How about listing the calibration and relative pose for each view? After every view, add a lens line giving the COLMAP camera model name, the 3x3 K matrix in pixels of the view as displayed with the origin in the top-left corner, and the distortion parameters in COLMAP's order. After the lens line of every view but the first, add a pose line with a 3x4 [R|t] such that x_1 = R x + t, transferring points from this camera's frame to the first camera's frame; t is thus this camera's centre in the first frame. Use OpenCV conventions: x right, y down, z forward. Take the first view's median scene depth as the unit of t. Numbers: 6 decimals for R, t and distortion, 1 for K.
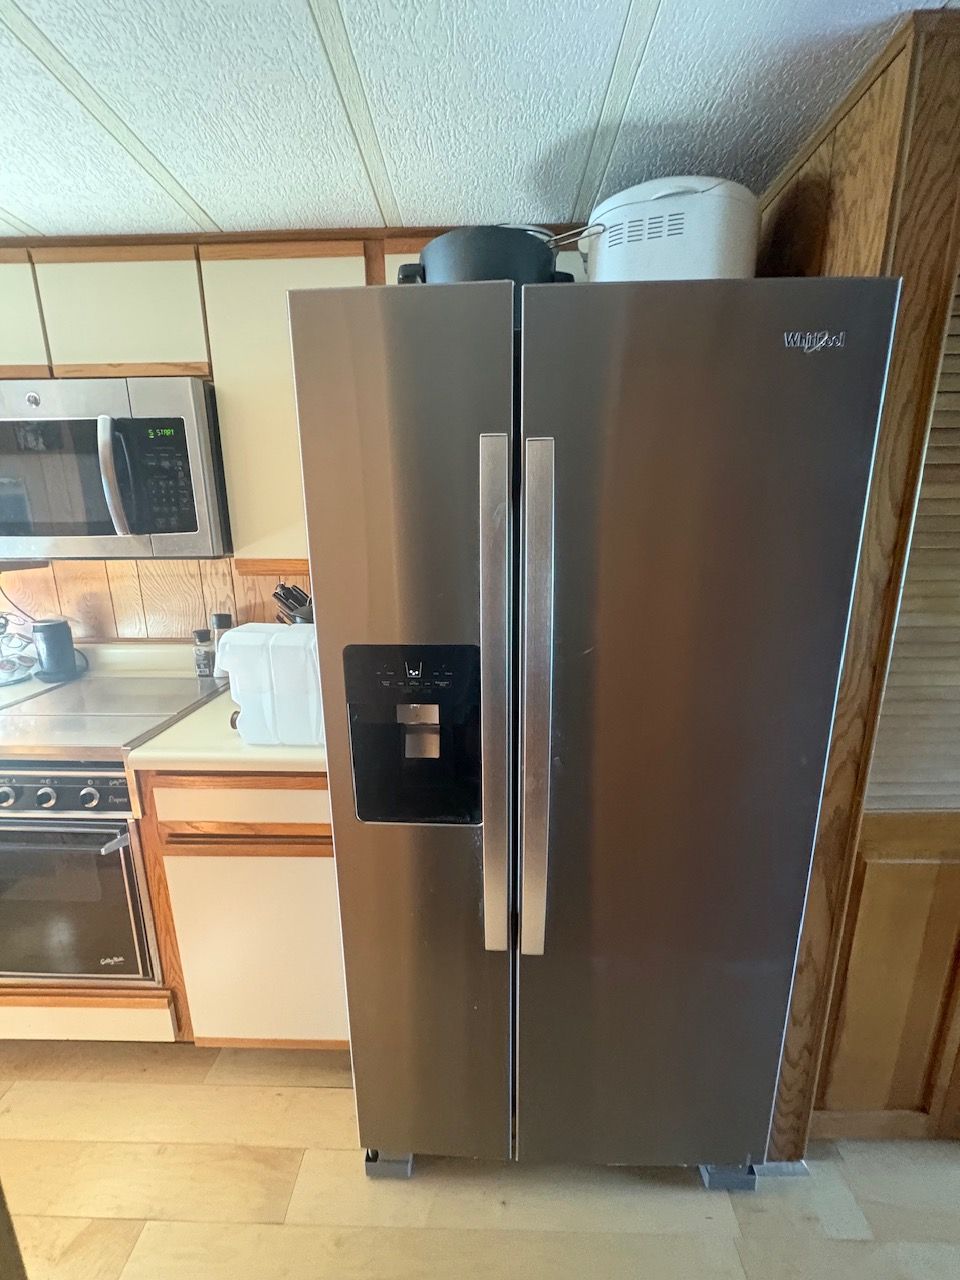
lens RADIAL K [[510.1, 0, 479.1], [0, 510.1, 640.9], [0, 0, 1]] dist [0.001988, -0.000136]
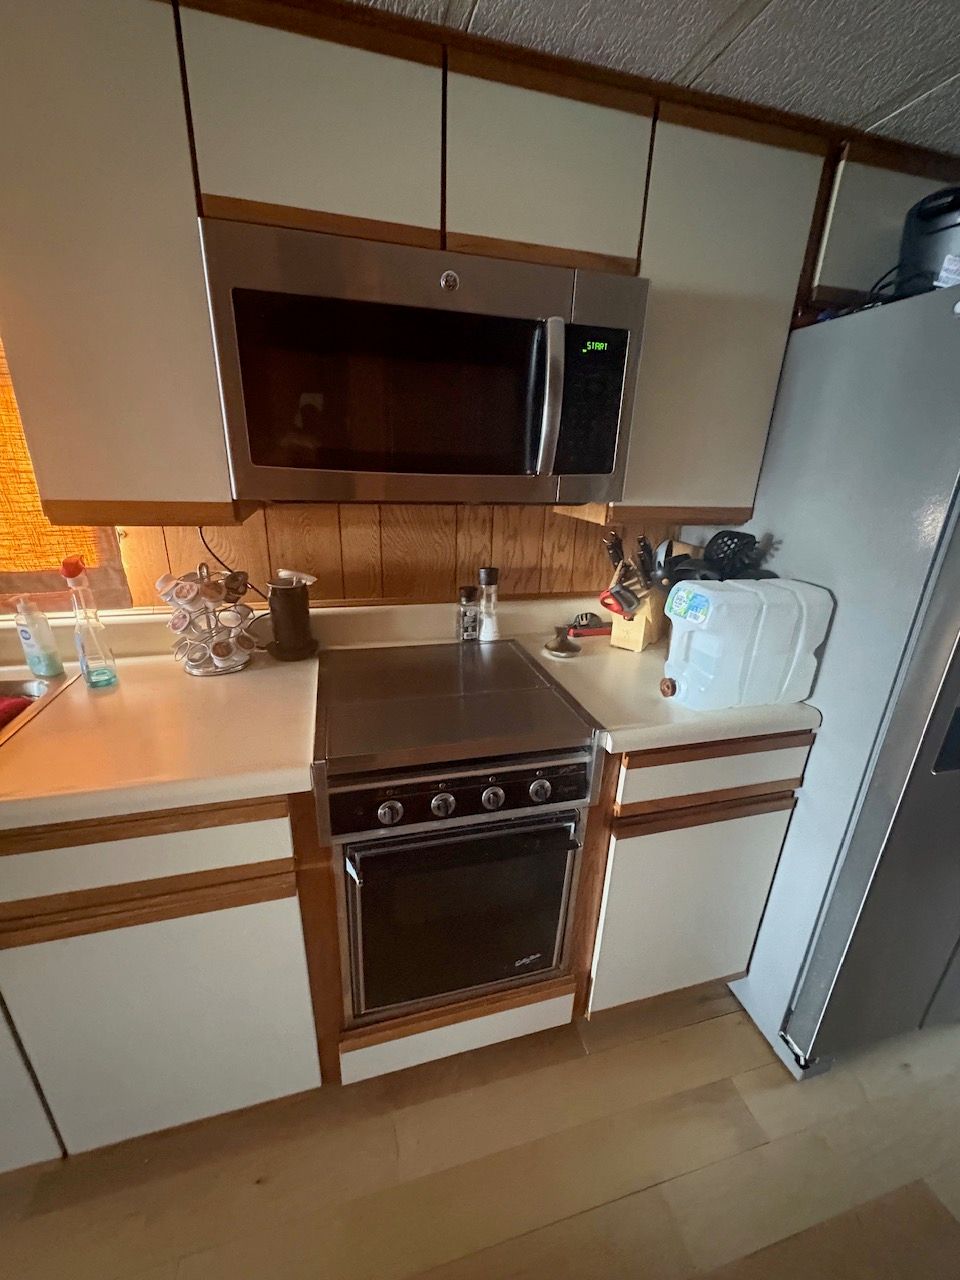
lens RADIAL K [[510.1, 0, 480.0], [0, 510.1, 640.5], [0, 0, 1]] dist [0.001988, -0.000136]
pose [[0.955566, -0.064100, 0.287724, -1.024651], [0.029021, 0.991786, 0.124573, -0.050901], [-0.293346, -0.110688, 0.949577, 0.228107]]
